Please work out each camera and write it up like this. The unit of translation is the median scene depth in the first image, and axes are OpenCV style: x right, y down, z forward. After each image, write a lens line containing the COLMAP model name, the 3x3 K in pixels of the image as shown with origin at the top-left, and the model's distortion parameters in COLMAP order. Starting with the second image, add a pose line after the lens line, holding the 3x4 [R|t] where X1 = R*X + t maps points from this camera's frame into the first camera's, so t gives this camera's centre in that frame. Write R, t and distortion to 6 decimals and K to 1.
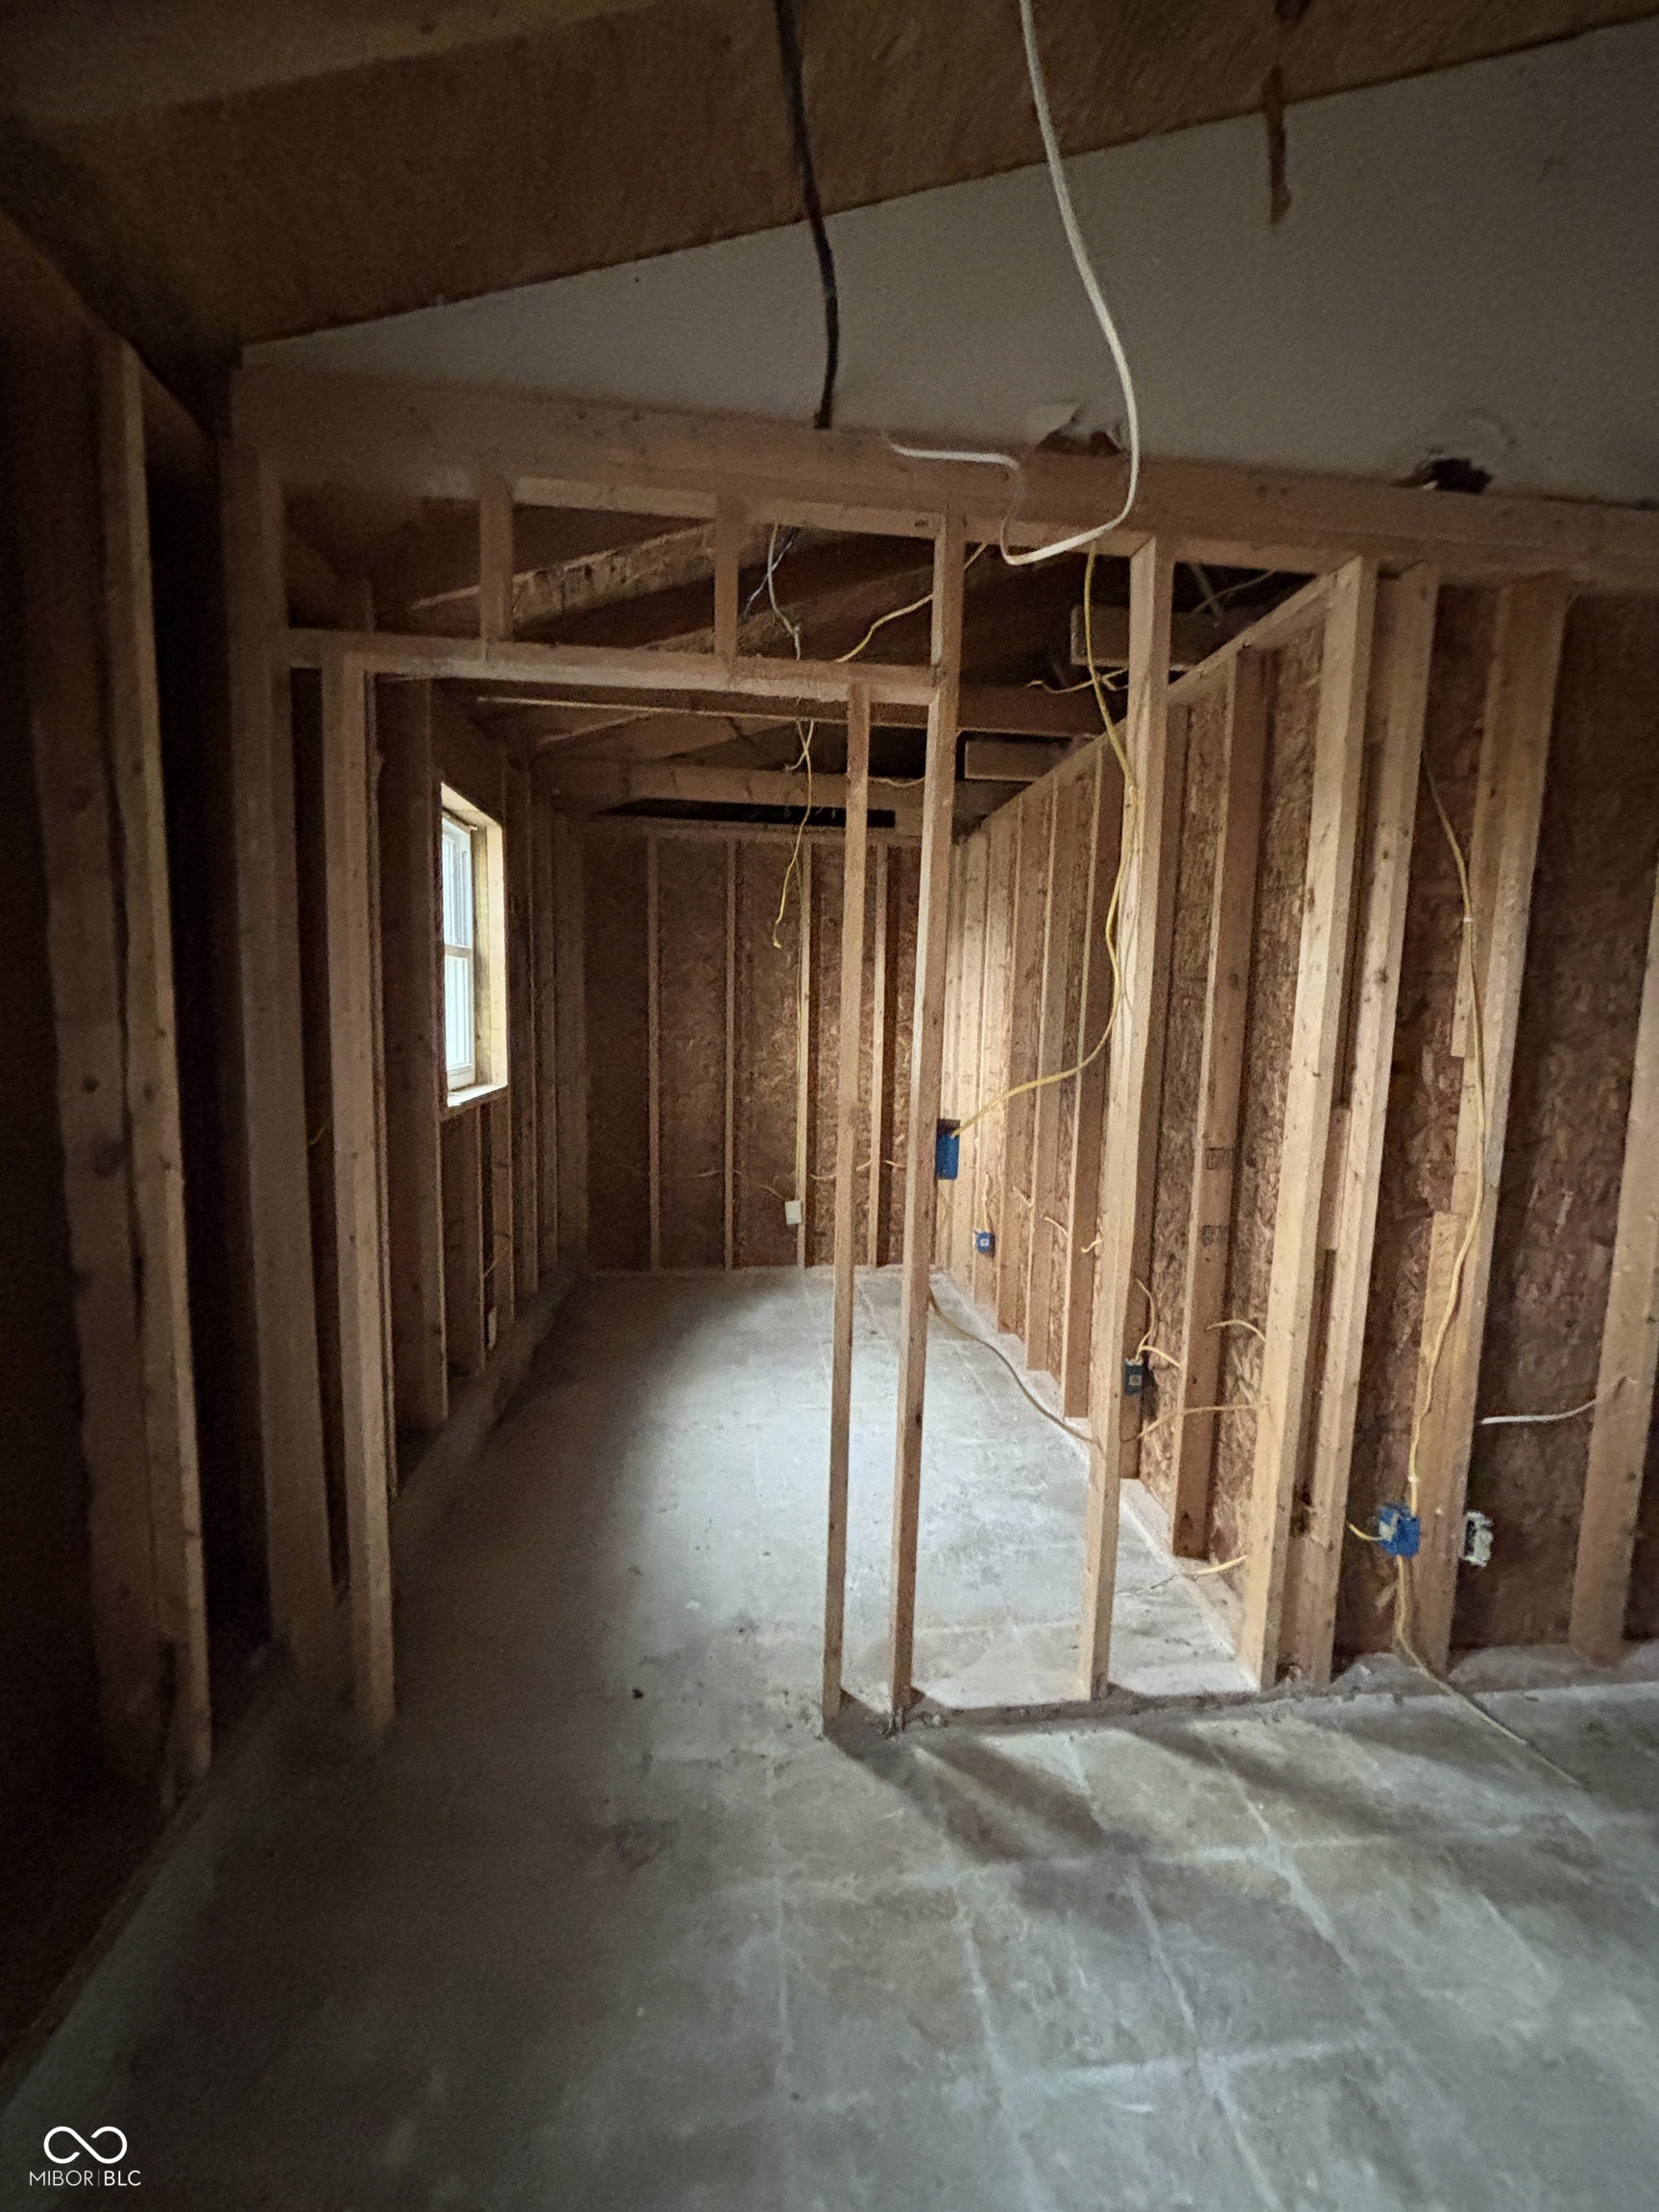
lens RADIAL K [[891.5, 0, 834.3], [0, 891.5, 1097.9], [0, 0, 1]] dist [0.001099, 0.000612]
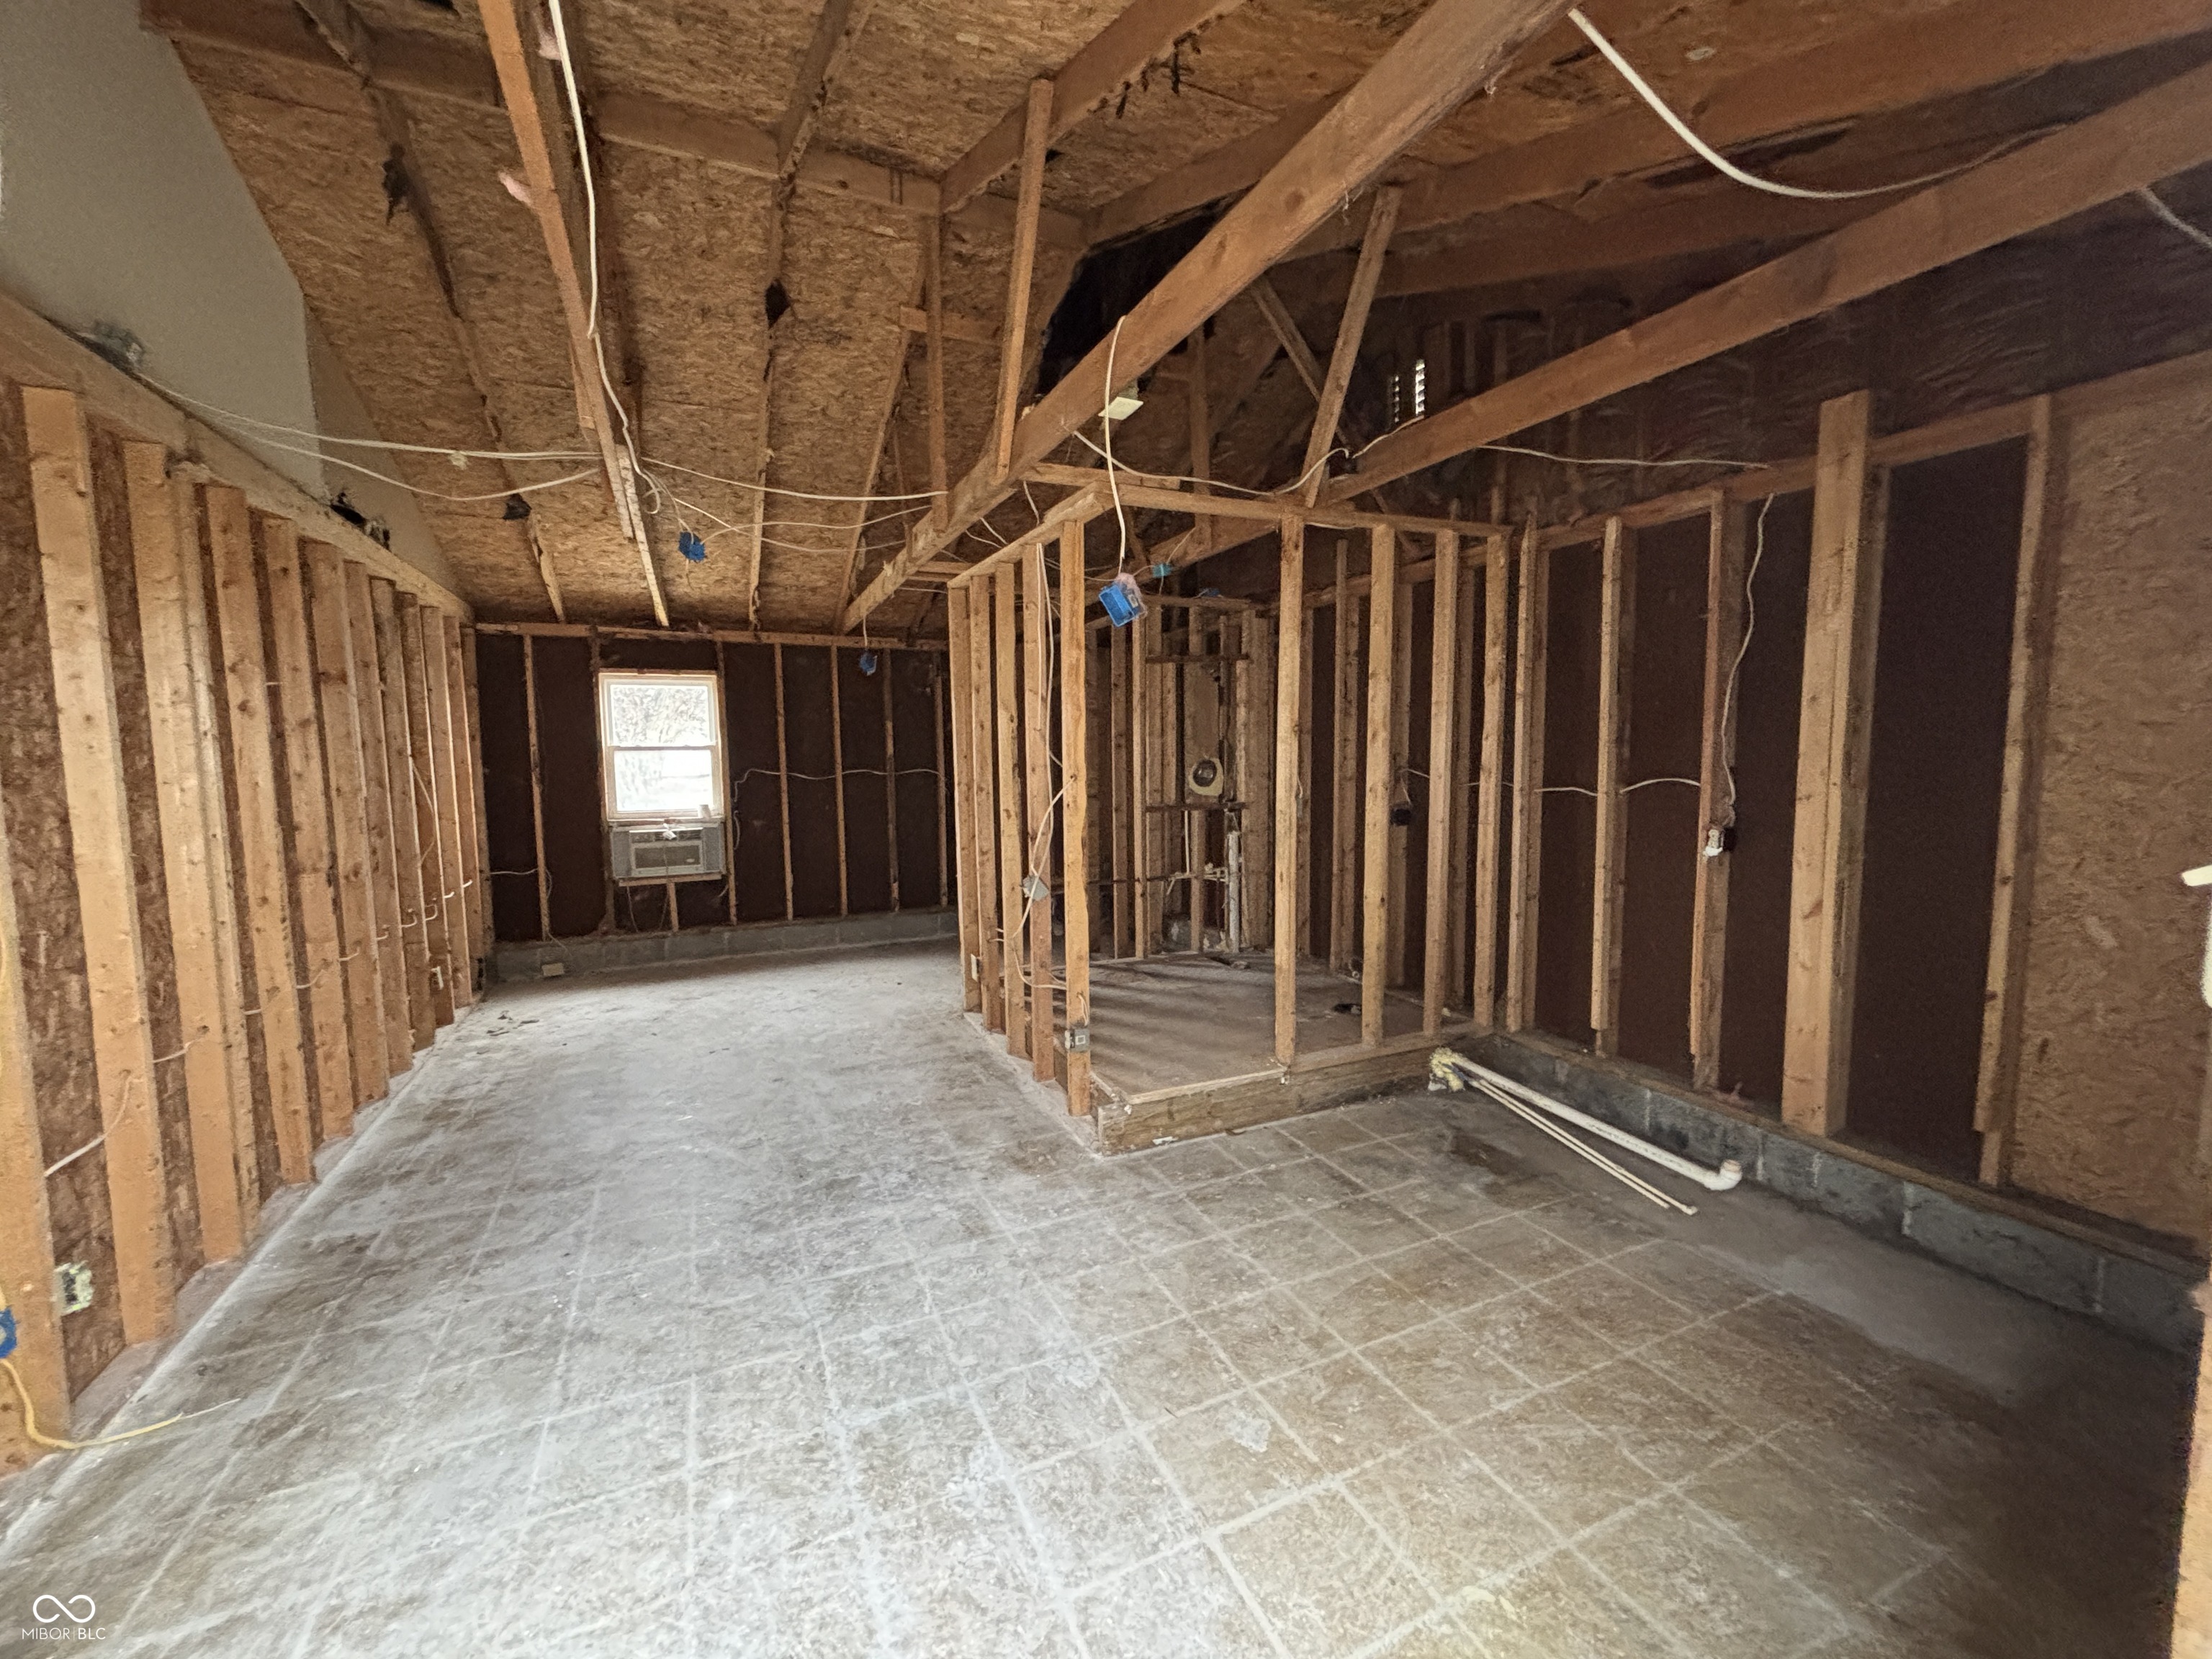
lens RADIAL K [[891.5, 0, 1105.0], [0, 891.5, 830.0], [0, 0, 1]] dist [0.001099, 0.000612]
pose [[-0.307133, -0.108680, 0.945441, -0.520000], [0.095518, 0.984921, 0.144248, -0.041735], [-0.946861, 0.134610, -0.292120, 0.131659]]
